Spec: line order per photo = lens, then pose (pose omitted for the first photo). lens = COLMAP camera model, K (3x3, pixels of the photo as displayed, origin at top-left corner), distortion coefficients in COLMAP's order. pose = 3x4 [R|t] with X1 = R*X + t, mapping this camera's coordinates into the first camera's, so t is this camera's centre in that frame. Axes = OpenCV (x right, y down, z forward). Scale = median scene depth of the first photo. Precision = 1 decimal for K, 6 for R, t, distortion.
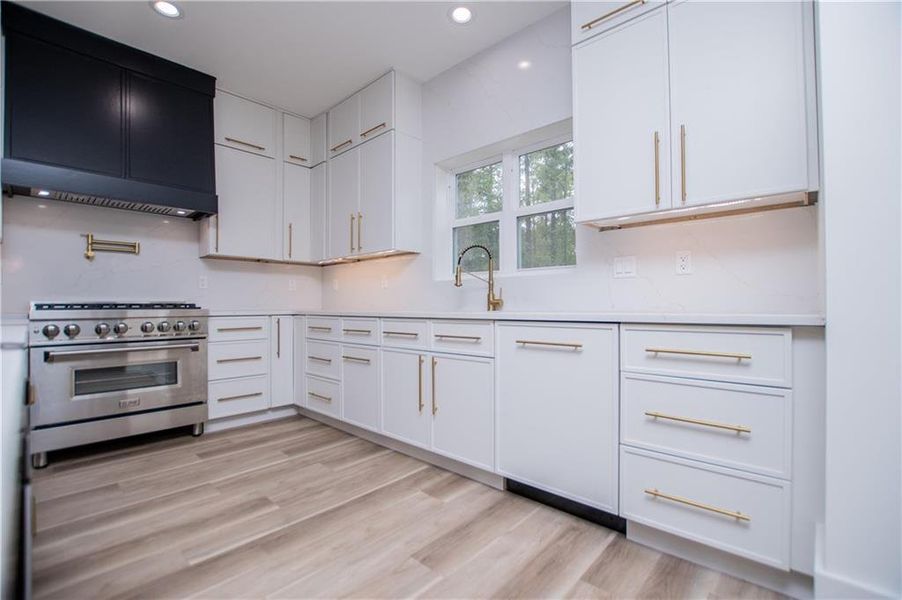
lens RADIAL K [[400.6, 0, 455.6], [0, 400.6, 302.0], [0, 0, 1]] dist [-0.041405, 0.008230]
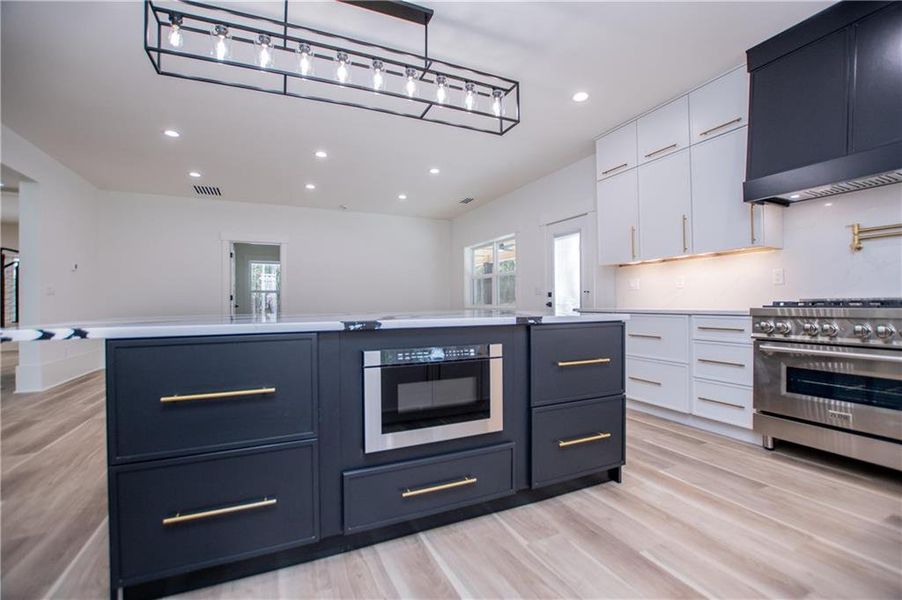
lens RADIAL K [[400.6, 0, 455.6], [0, 400.6, 302.0], [0, 0, 1]] dist [-0.041405, 0.008230]
pose [[-0.391785, 0.002466, -0.920053, 0.257611], [0.014458, 0.999889, -0.003477, -0.002377], [0.919943, -0.014665, -0.391777, 0.511338]]
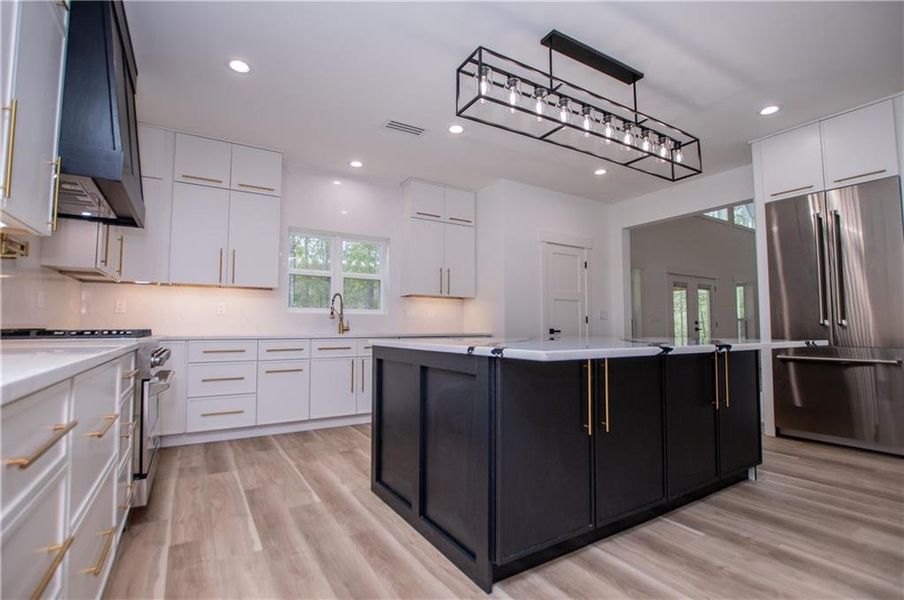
lens RADIAL K [[401.5, 0, 456.6], [0, 401.5, 302.1], [0, 0, 1]] dist [-0.041405, 0.008230]
pose [[0.280830, 0.063598, 0.957648, -1.400127], [-0.008781, 0.997931, -0.063698, -0.007693], [-0.959717, 0.009479, 0.280807, 0.067197]]
